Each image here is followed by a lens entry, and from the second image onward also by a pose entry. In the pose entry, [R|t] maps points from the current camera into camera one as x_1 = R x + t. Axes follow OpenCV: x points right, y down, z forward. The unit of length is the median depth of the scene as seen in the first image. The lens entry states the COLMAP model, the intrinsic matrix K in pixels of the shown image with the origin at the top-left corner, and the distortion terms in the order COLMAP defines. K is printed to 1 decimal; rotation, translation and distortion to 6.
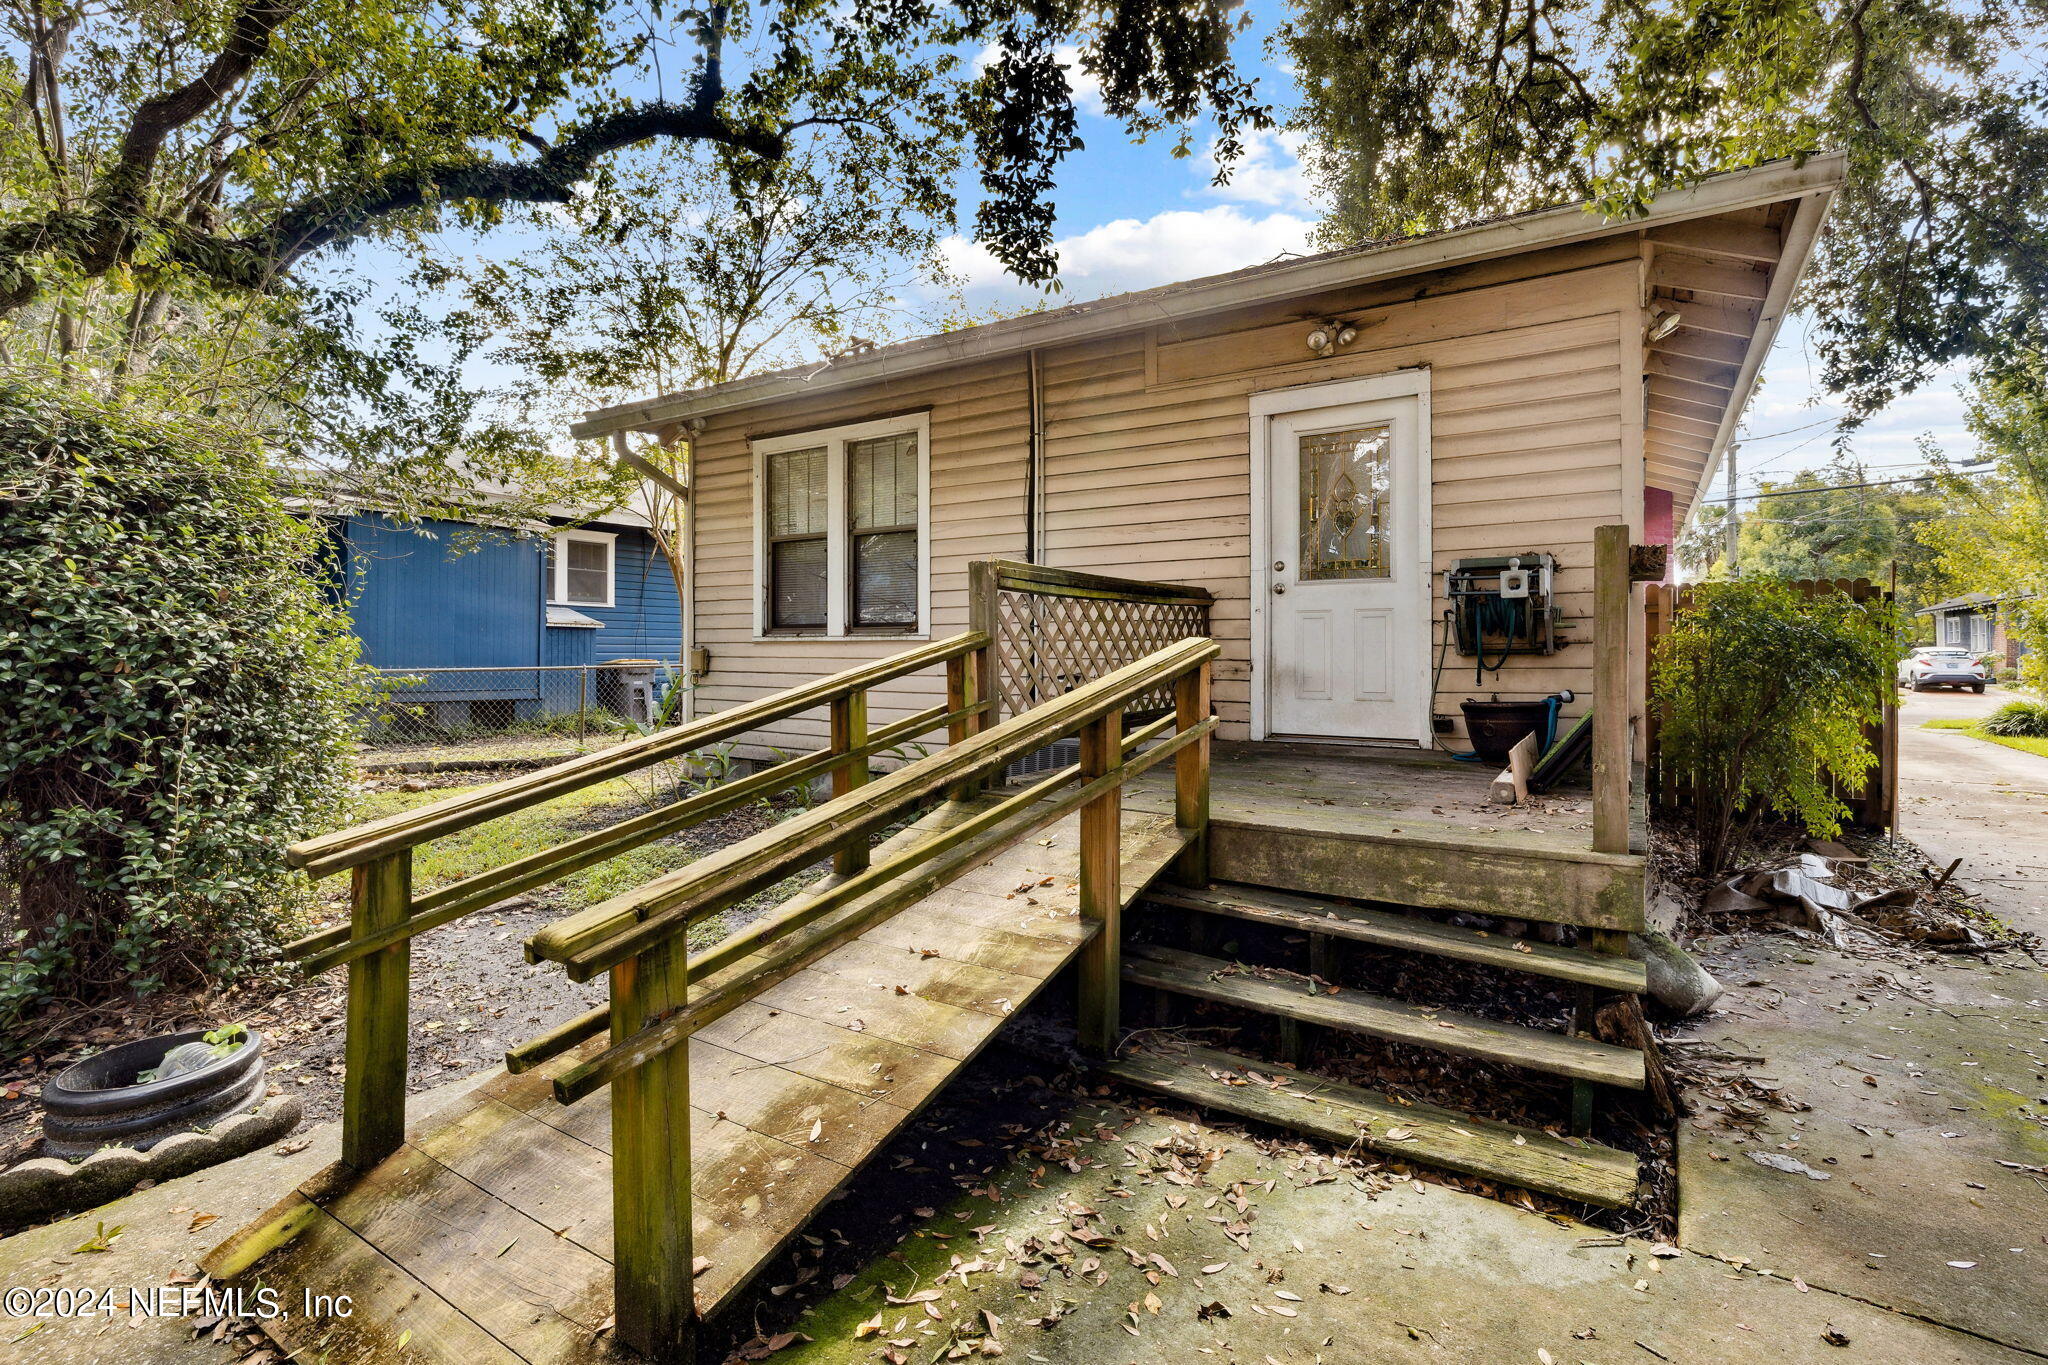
lens RADIAL K [[867.3, 0, 1023.9], [0, 867.3, 664.2], [0, 0, 1]] dist [0.001367, -0.000142]
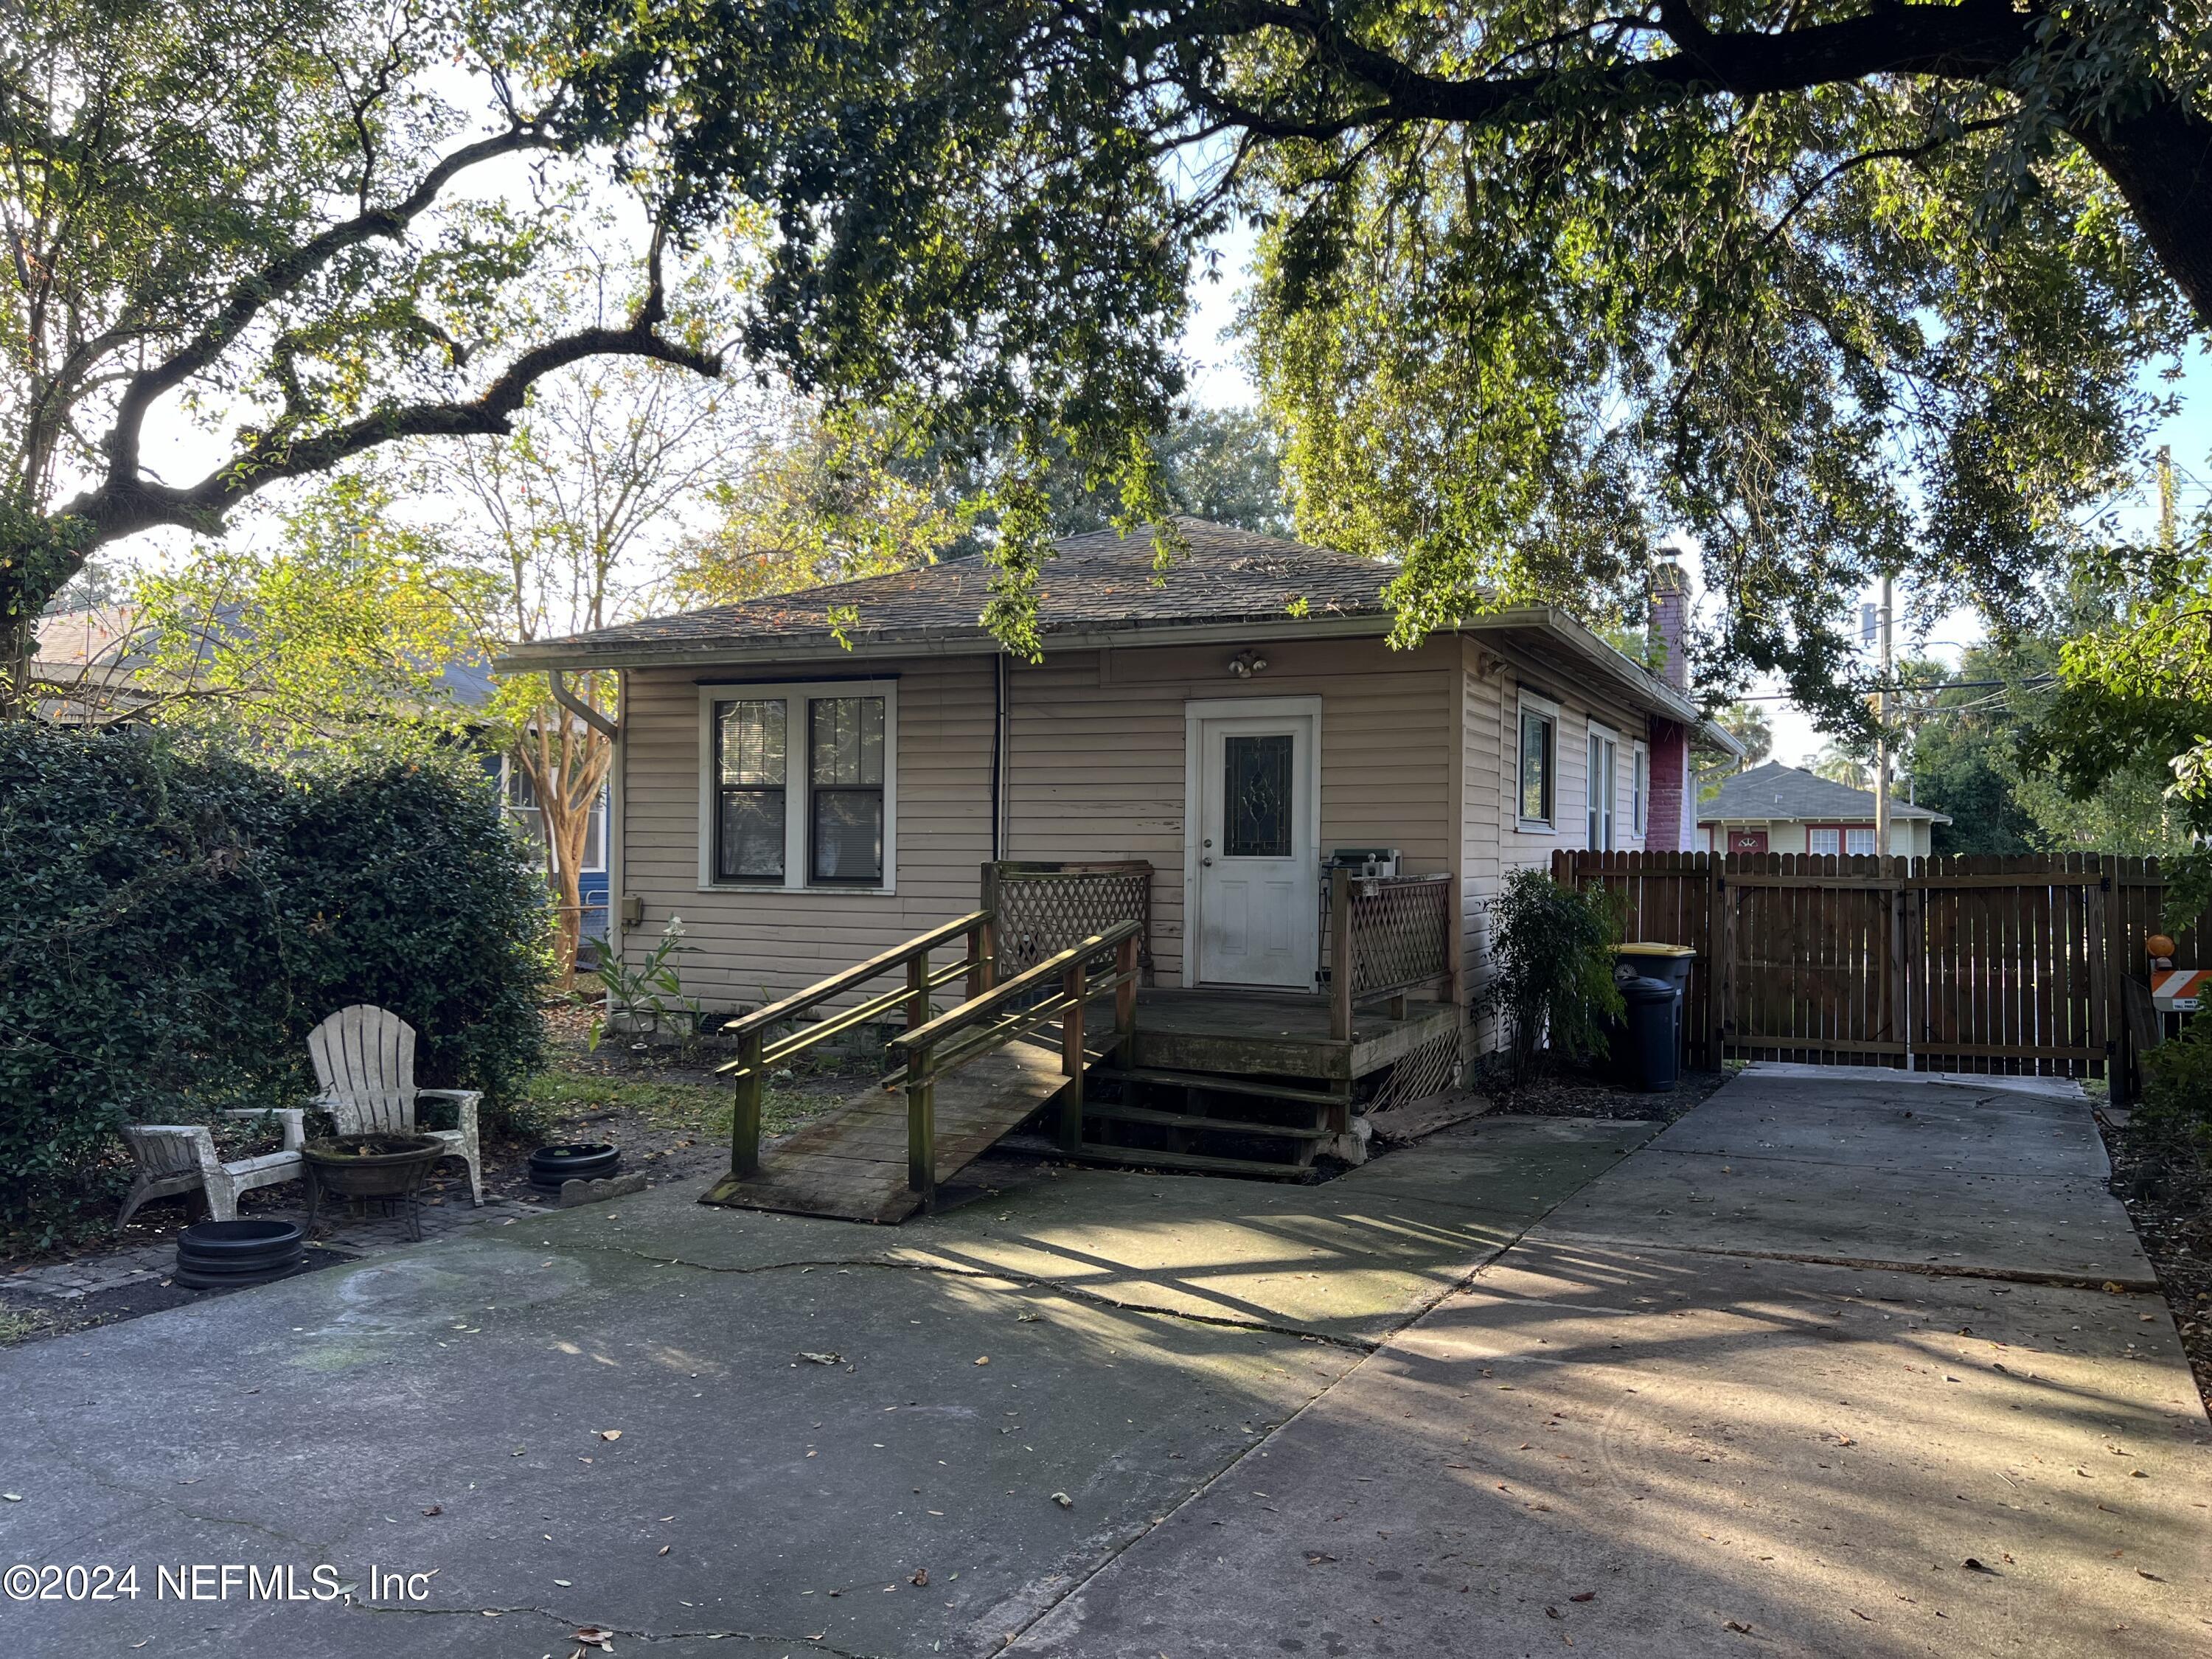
lens RADIAL K [[1669.2, 0, 1106.0], [0, 1669.2, 829.5], [0, 0, 1]] dist [0.000769, -0.000109]
pose [[0.990291, 0.011052, 0.138568, -0.171881], [-0.007573, 0.999643, -0.025610, -0.073307], [-0.138801, 0.024312, 0.990022, -1.283723]]
